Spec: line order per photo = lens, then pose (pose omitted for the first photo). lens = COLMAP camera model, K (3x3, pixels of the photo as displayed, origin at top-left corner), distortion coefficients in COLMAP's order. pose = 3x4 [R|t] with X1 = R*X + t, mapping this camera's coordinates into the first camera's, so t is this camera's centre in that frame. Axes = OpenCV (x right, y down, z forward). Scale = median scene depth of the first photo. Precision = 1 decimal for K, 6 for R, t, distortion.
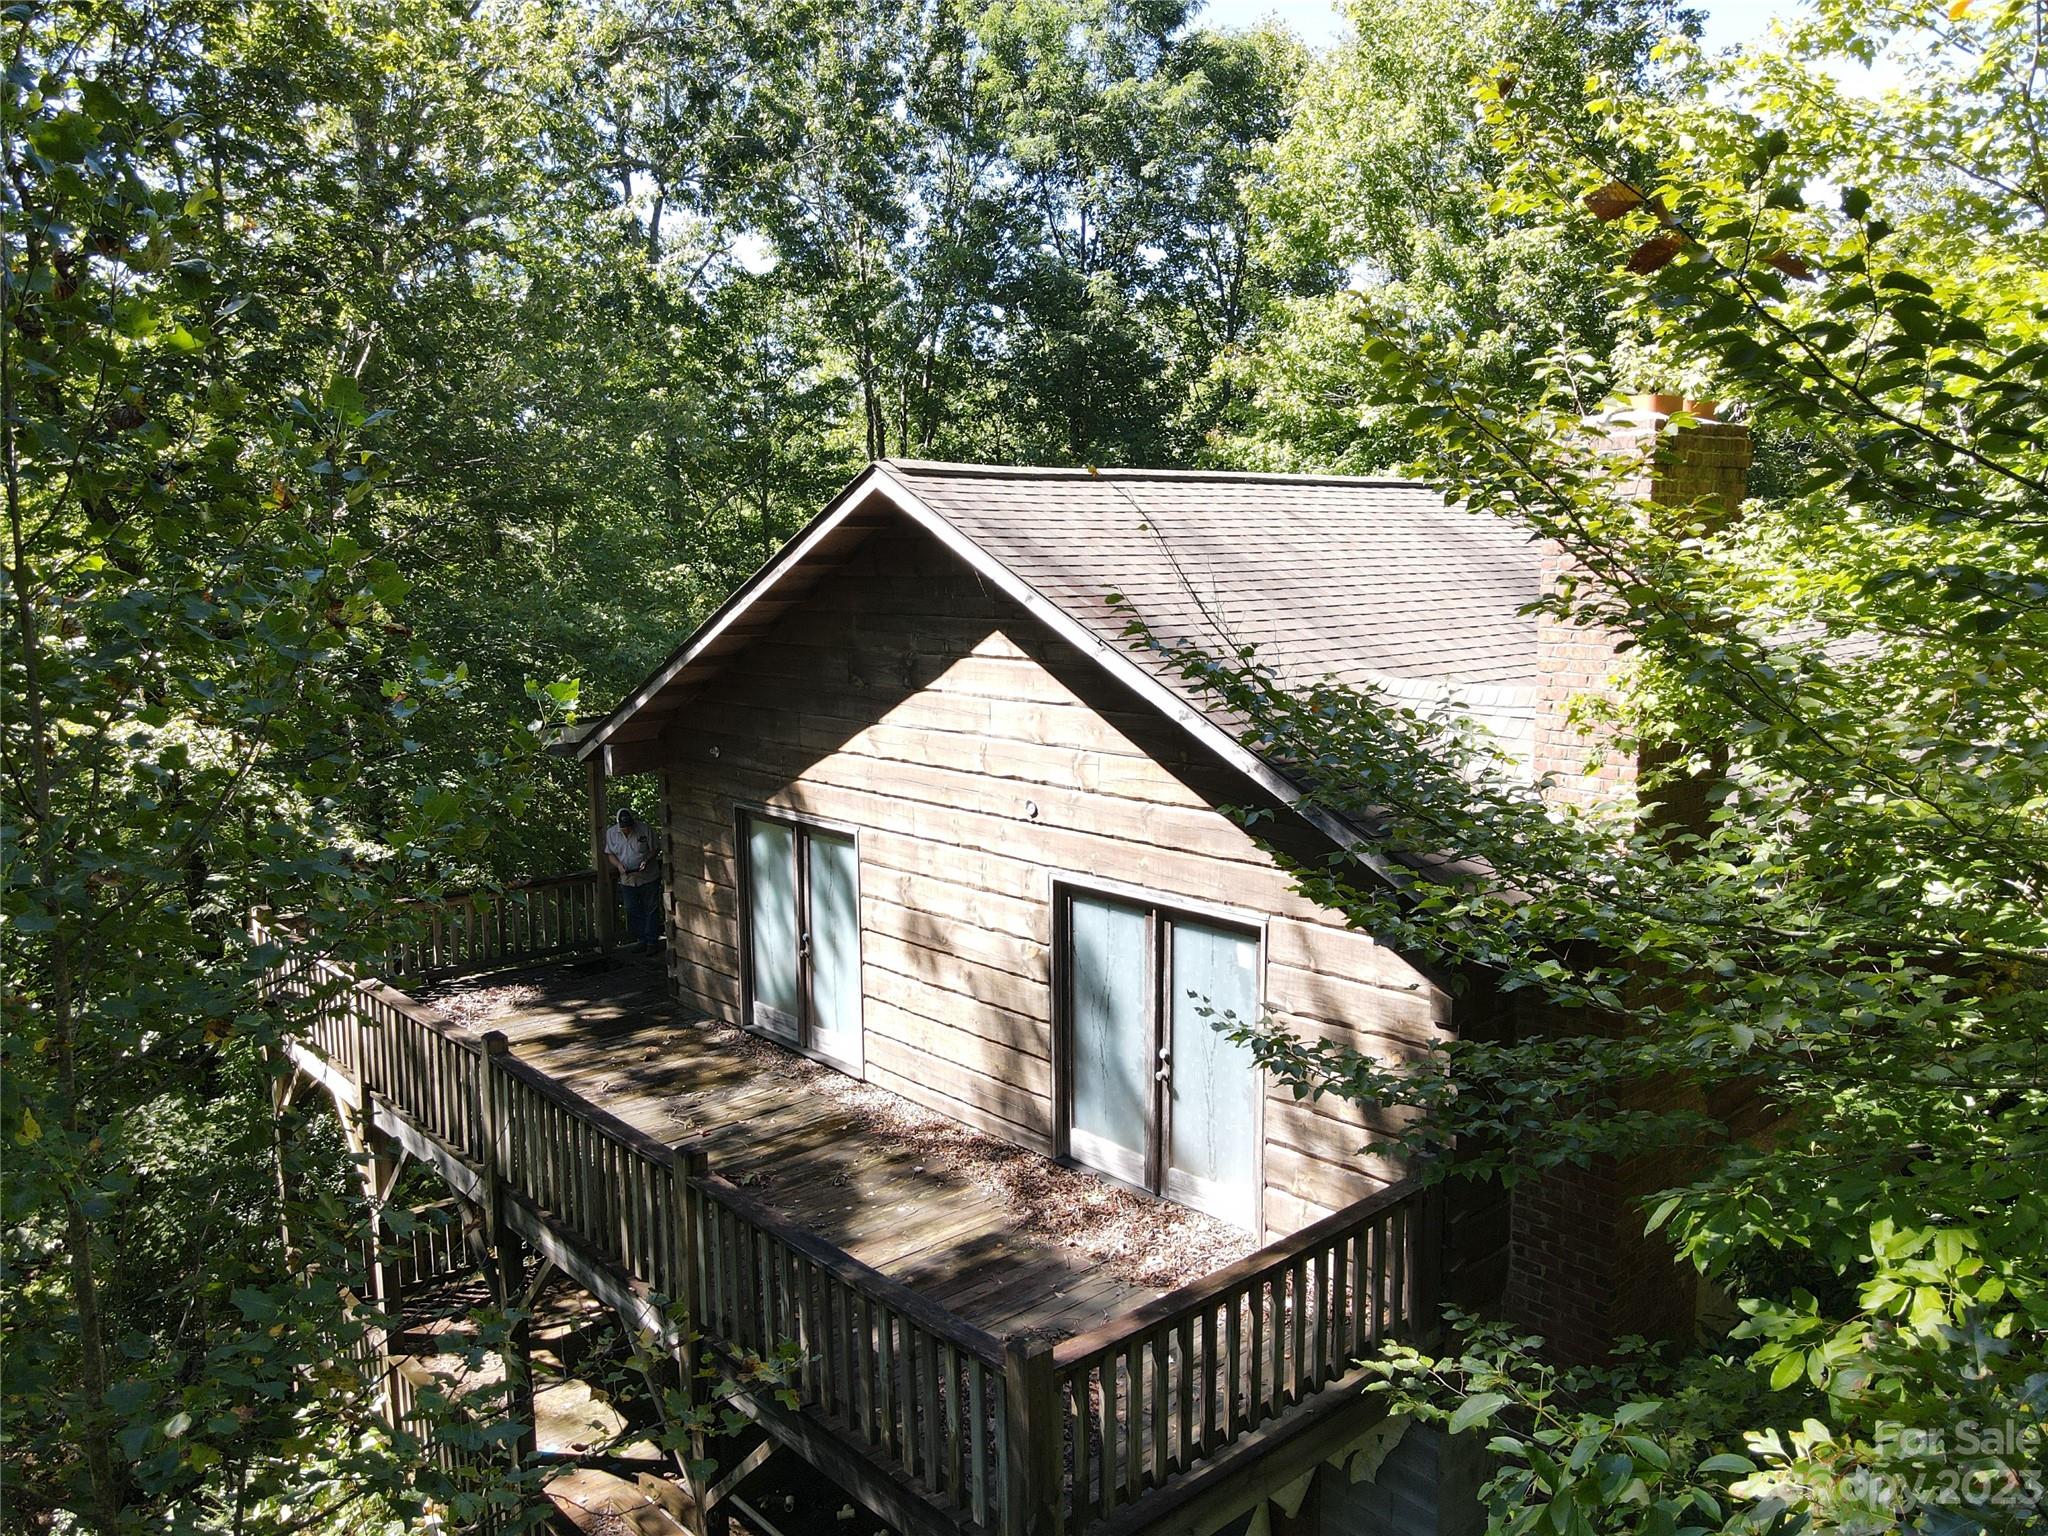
lens RADIAL K [[1483.7, 0, 1022.5], [0, 1483.7, 760.9], [0, 0, 1]] dist [0.004175, 0.001529]
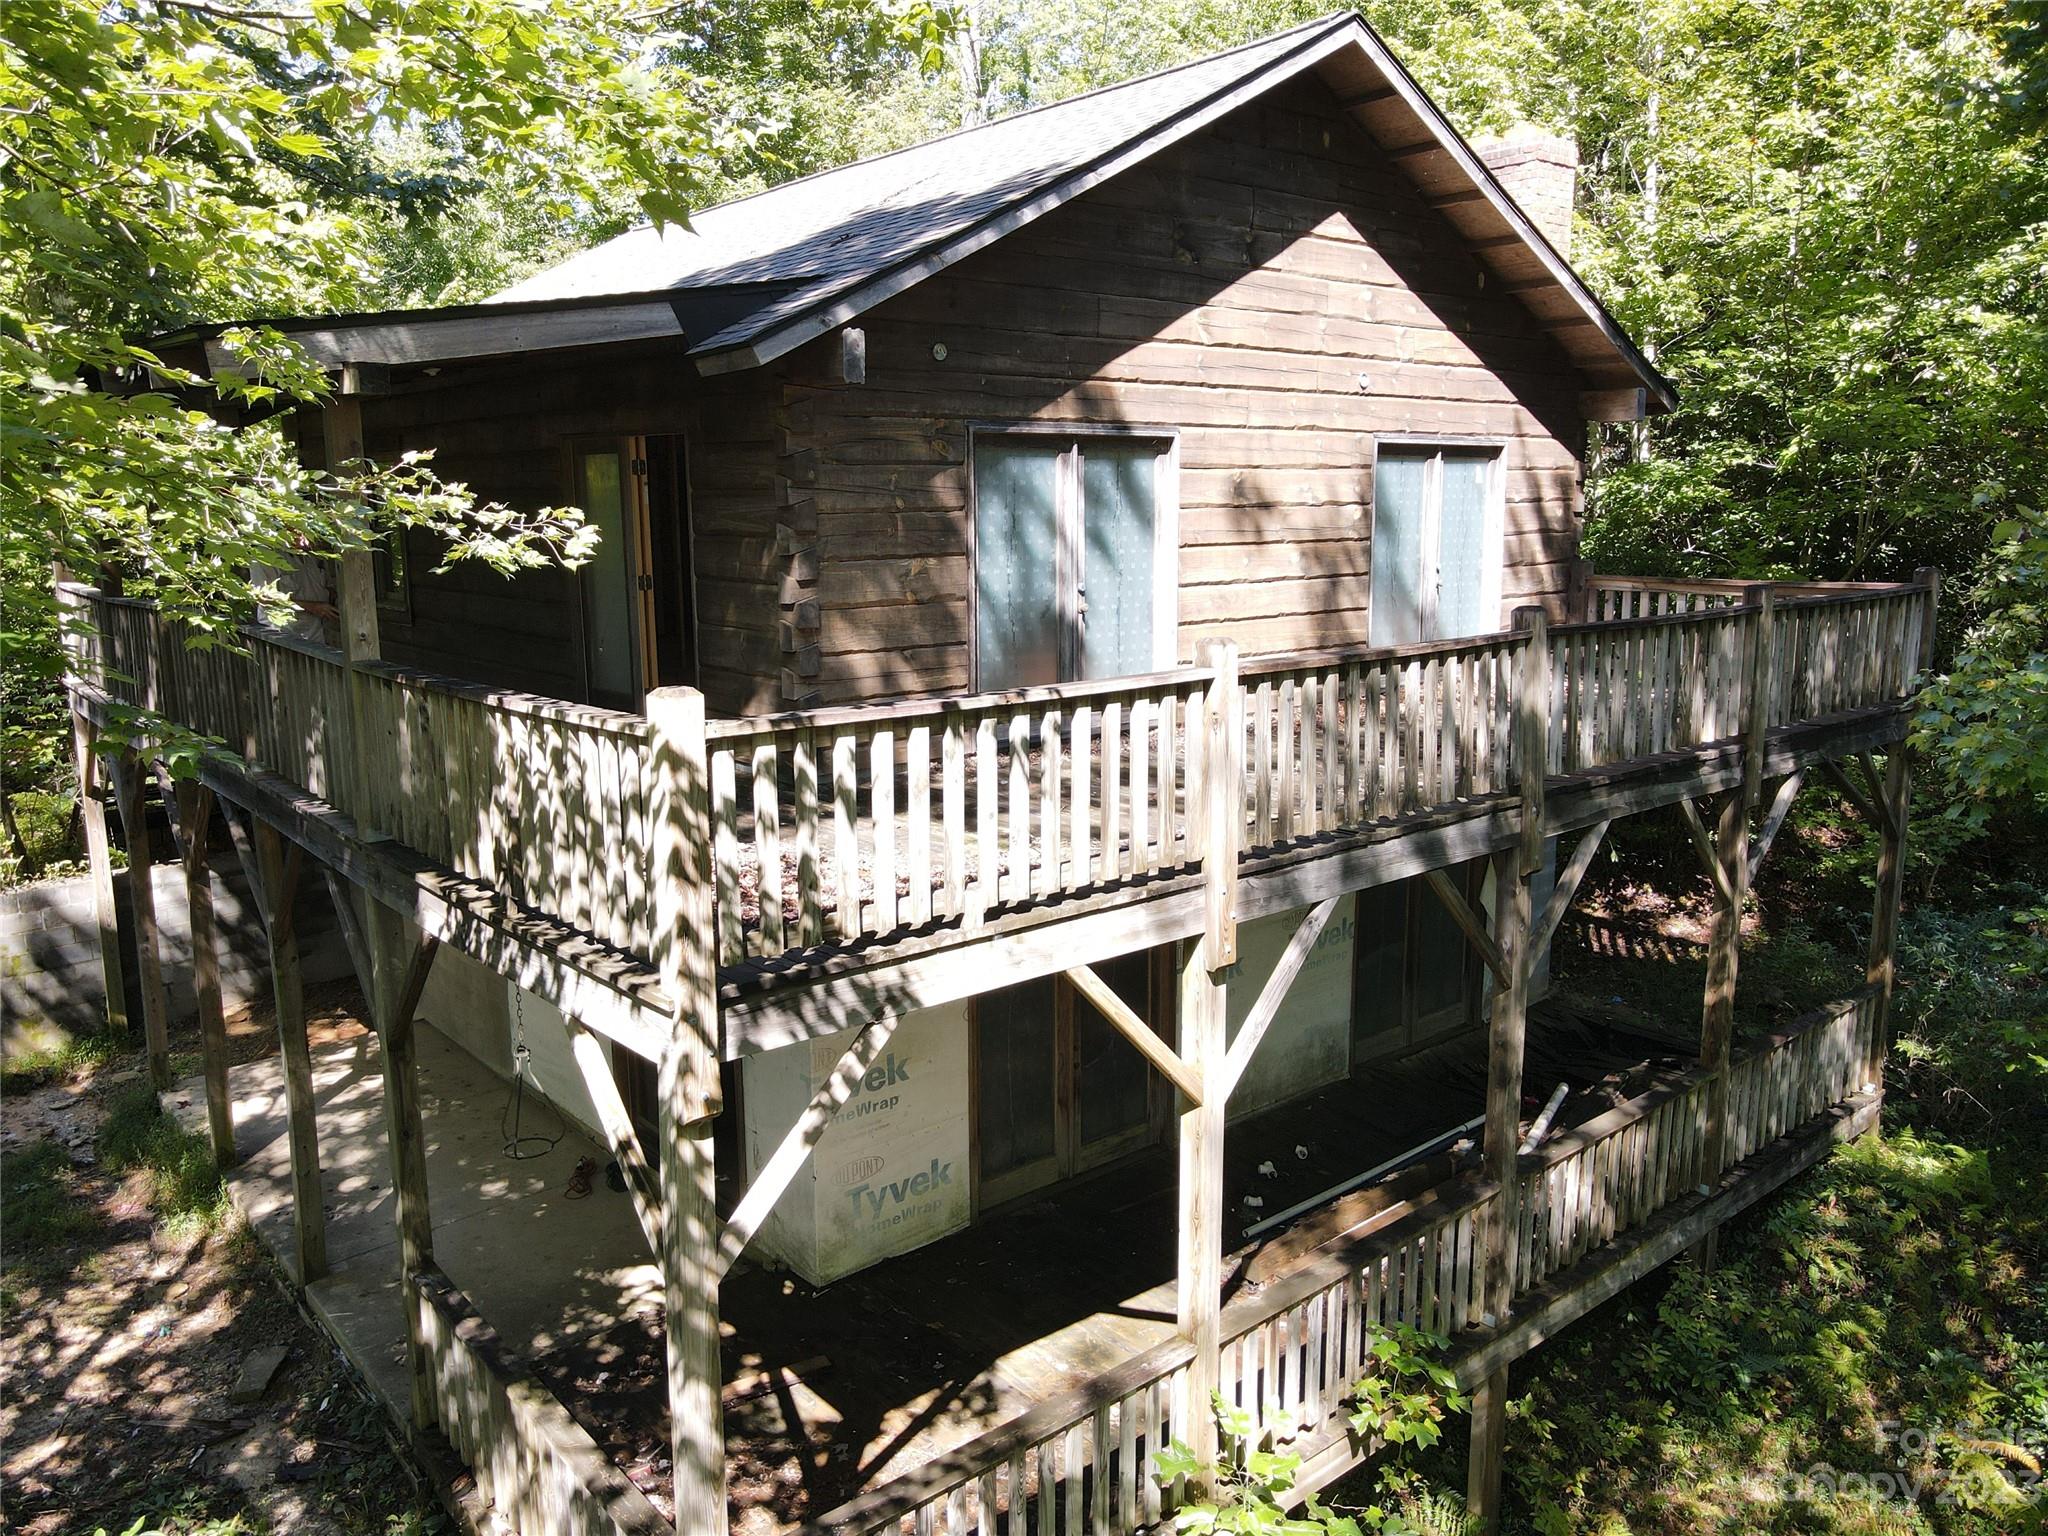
lens RADIAL K [[1483.7, 0, 1022.2], [0, 1483.7, 768.5], [0, 0, 1]] dist [0.004175, 0.001529]
pose [[0.021417, -0.175791, 0.984195, -1.075214], [0.143167, 0.974814, 0.171000, 0.082060], [-0.989467, 0.137242, 0.046045, 1.149105]]
